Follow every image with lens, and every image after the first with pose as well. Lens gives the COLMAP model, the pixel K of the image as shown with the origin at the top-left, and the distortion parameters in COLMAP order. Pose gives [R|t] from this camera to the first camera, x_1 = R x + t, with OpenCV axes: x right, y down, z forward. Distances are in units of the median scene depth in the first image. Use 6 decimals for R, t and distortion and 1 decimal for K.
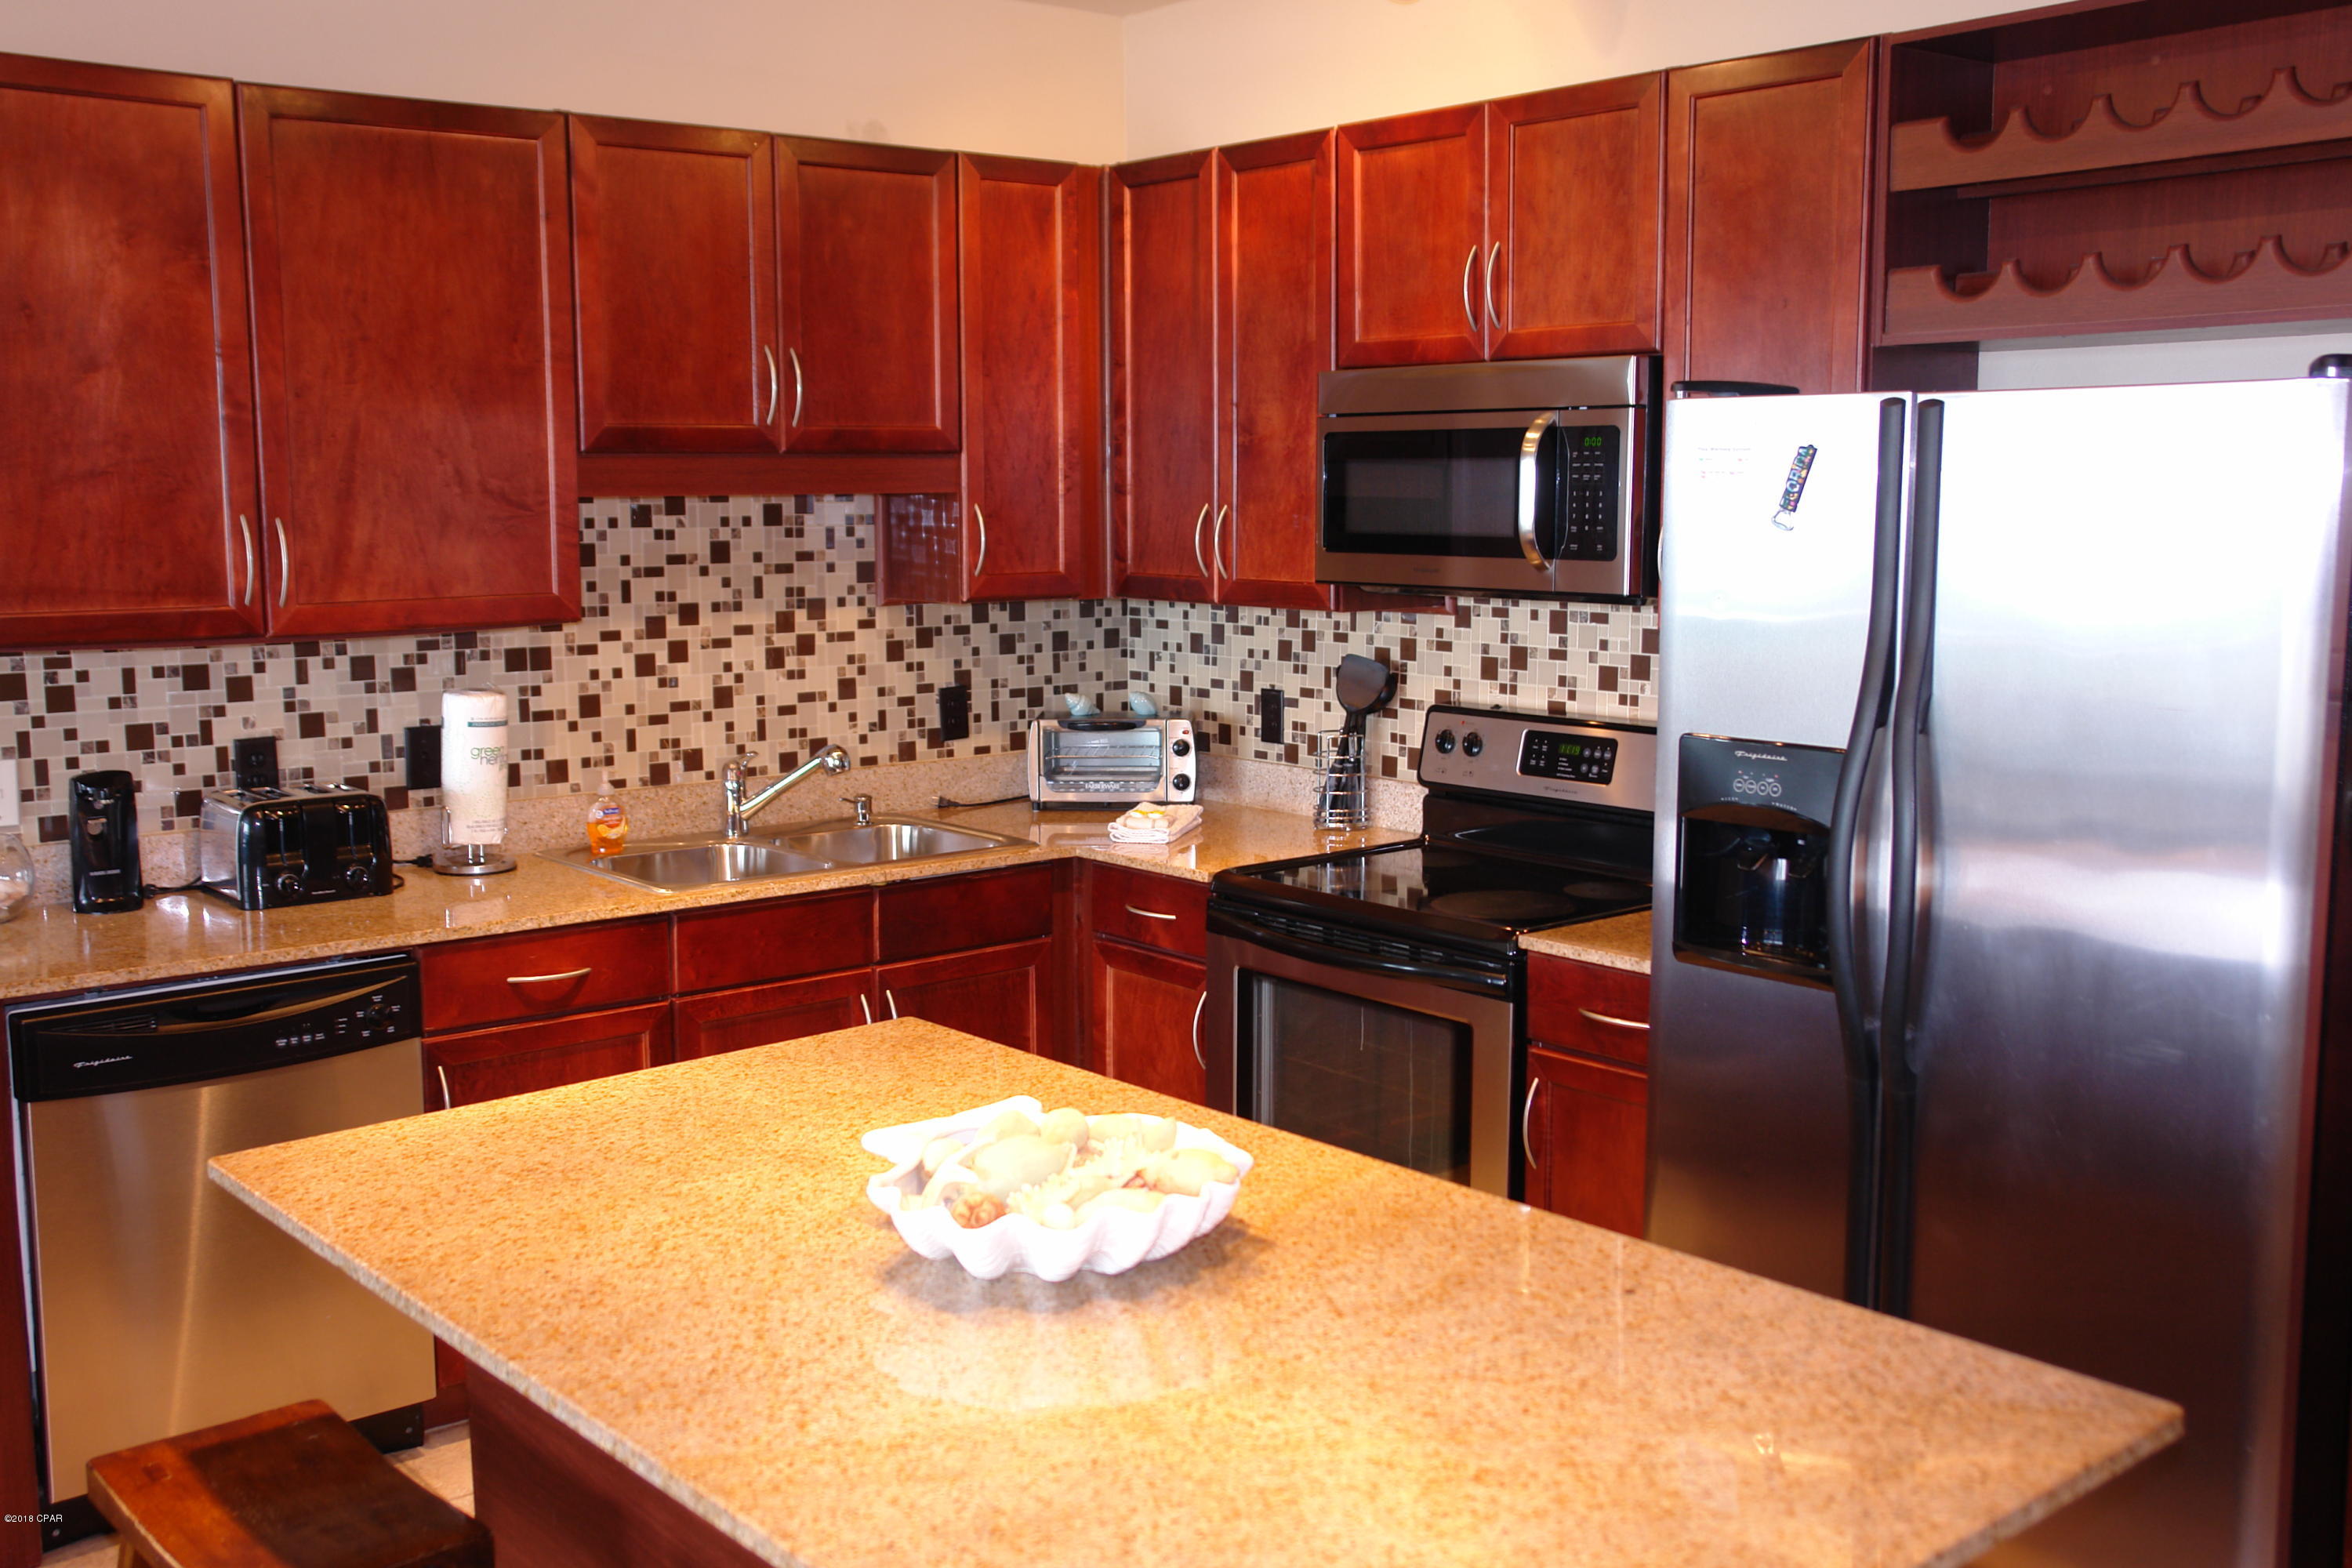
lens RADIAL K [[2328.3, 0, 1189.0], [0, 2328.3, 784.5], [0, 0, 1]] dist [0.066343, 0.000000]
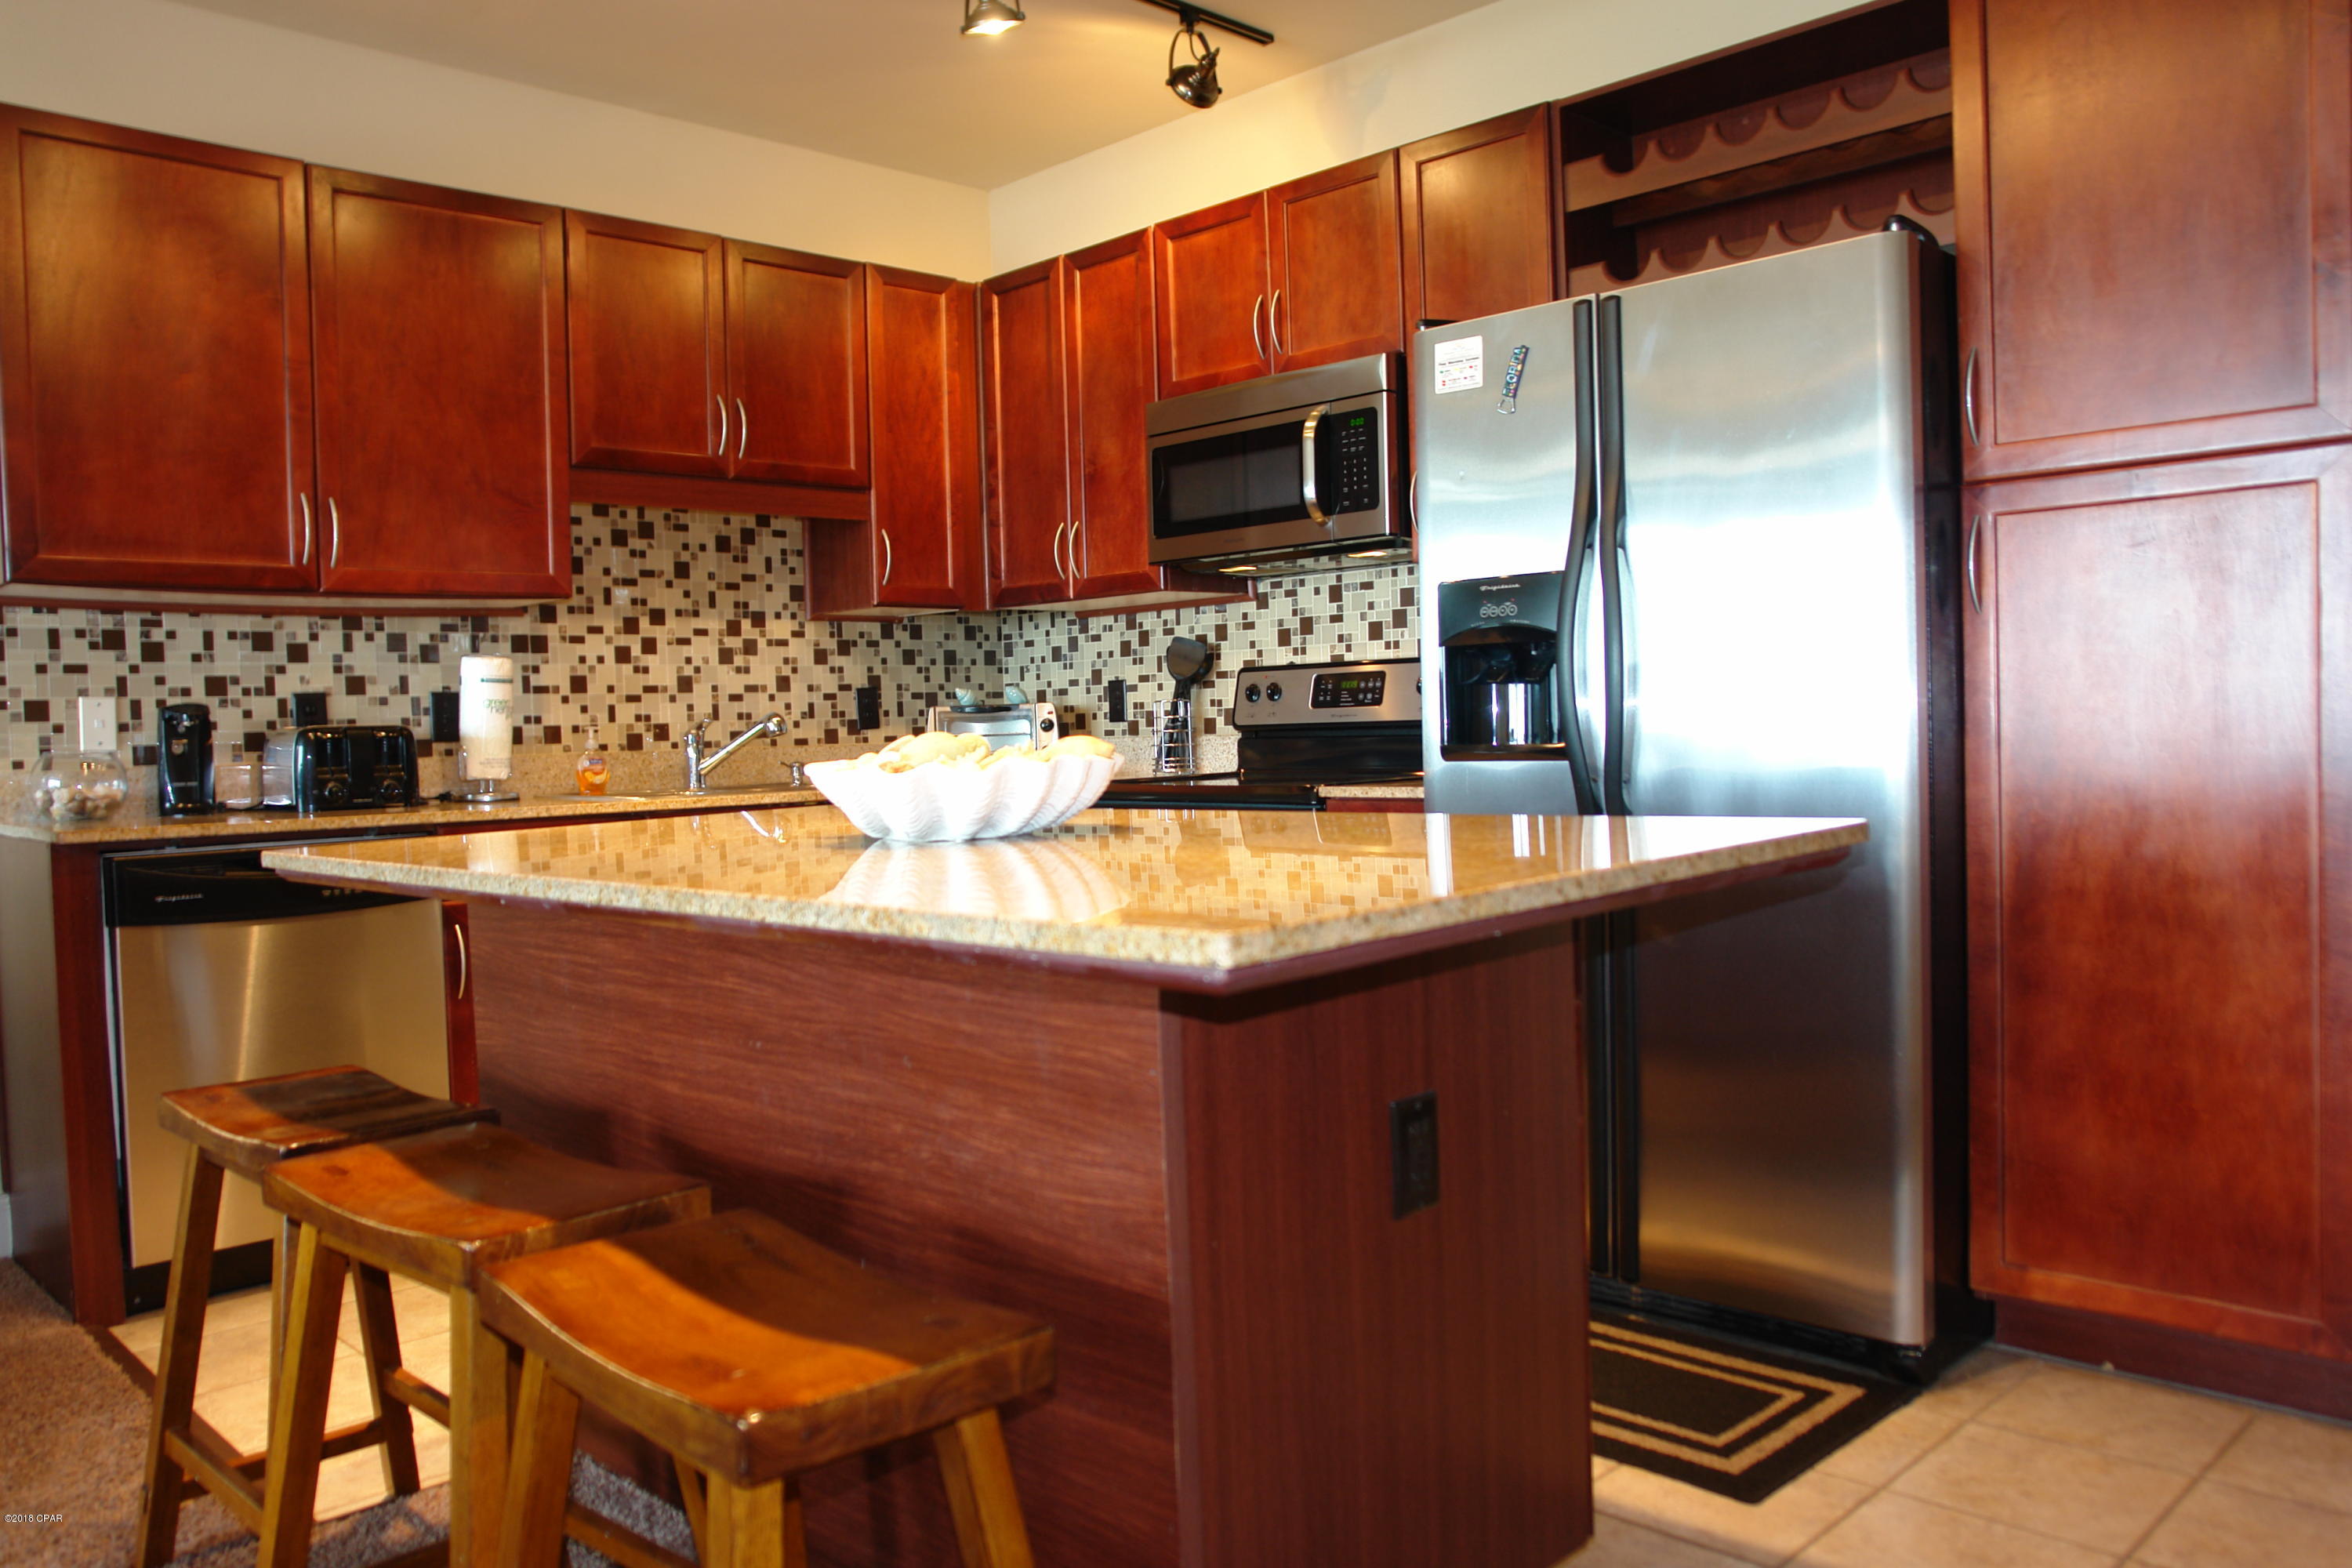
lens RADIAL K [[1778.5, 0, 1170.5], [0, 1778.5, 778.9], [0, 0, 1]] dist [-0.010813, 0.024043]
pose [[0.996997, -0.027011, 0.072572, -0.008700], [0.034651, 0.993745, -0.106163, 0.137264], [-0.069251, 0.108359, 0.991697, 0.032371]]
